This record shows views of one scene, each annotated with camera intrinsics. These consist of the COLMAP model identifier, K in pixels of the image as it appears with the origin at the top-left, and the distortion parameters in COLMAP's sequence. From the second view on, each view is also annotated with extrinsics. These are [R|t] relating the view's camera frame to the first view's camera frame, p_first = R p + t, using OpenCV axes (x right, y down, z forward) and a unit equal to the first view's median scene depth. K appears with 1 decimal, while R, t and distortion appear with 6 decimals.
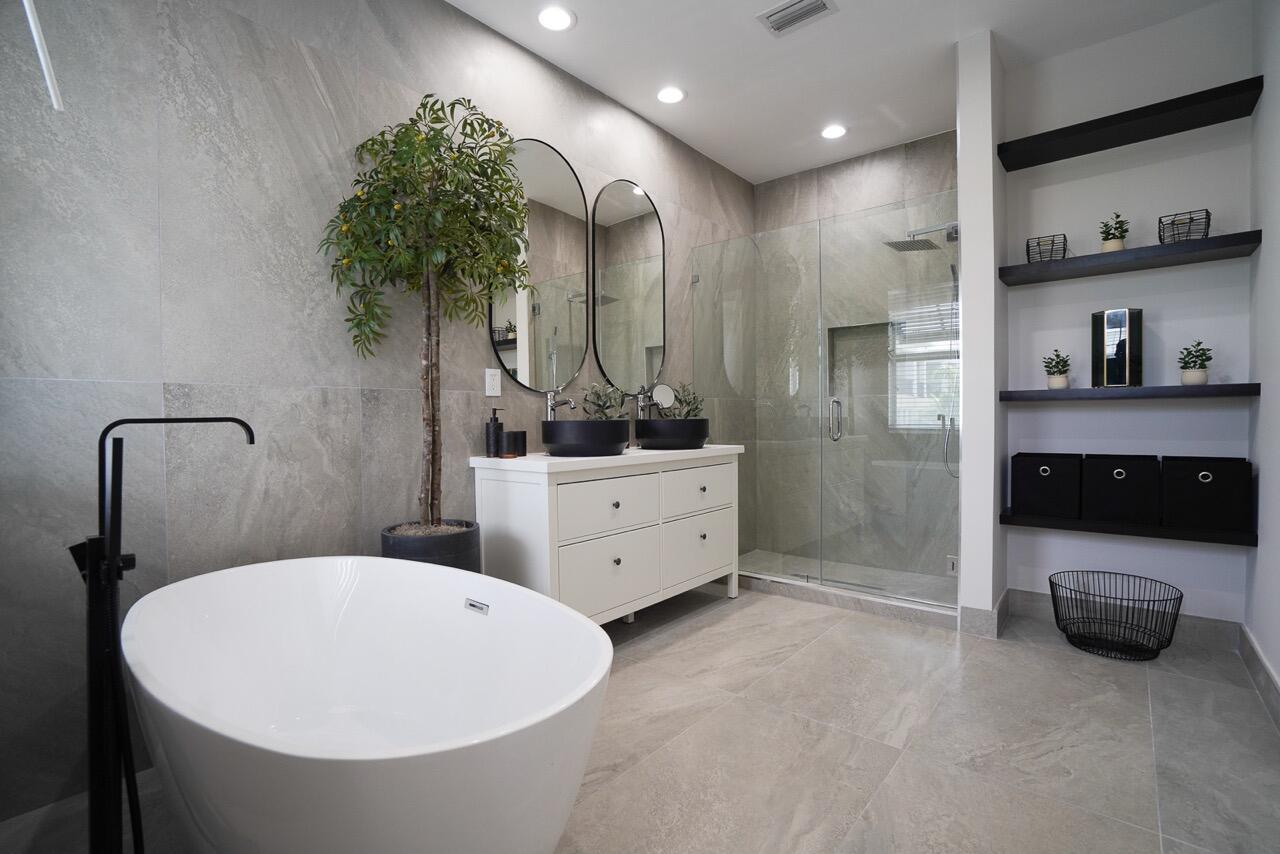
lens RADIAL K [[588.8, 0, 637.6], [0, 588.8, 433.1], [0, 0, 1]] dist [-0.044980, 0.009343]
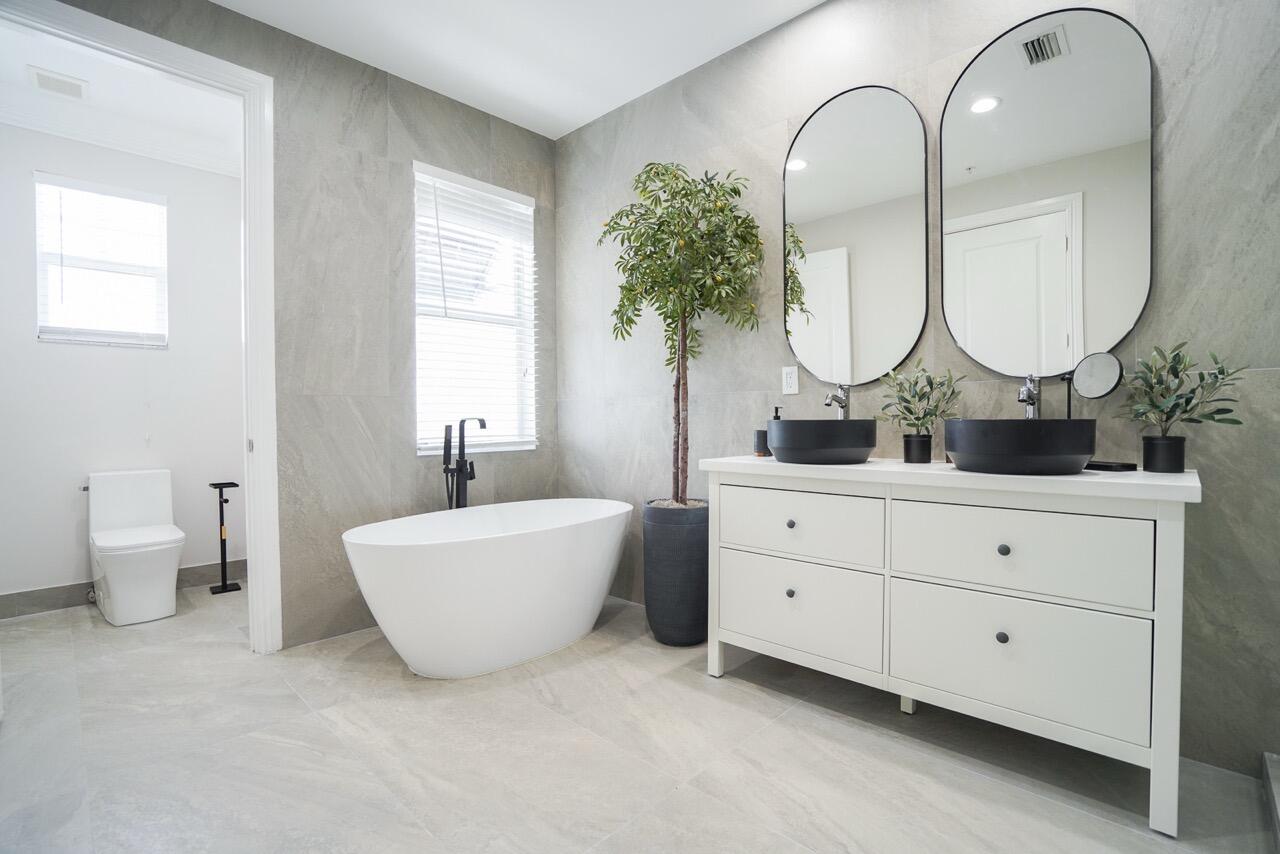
lens RADIAL K [[588.8, 0, 641.0], [0, 588.8, 433.4], [0, 0, 1]] dist [-0.044980, 0.009343]
pose [[-0.058479, 0.035328, -0.997663, 0.881173], [-0.014515, 0.999238, 0.036235, -0.033940], [0.998183, 0.016600, -0.057922, 0.942396]]
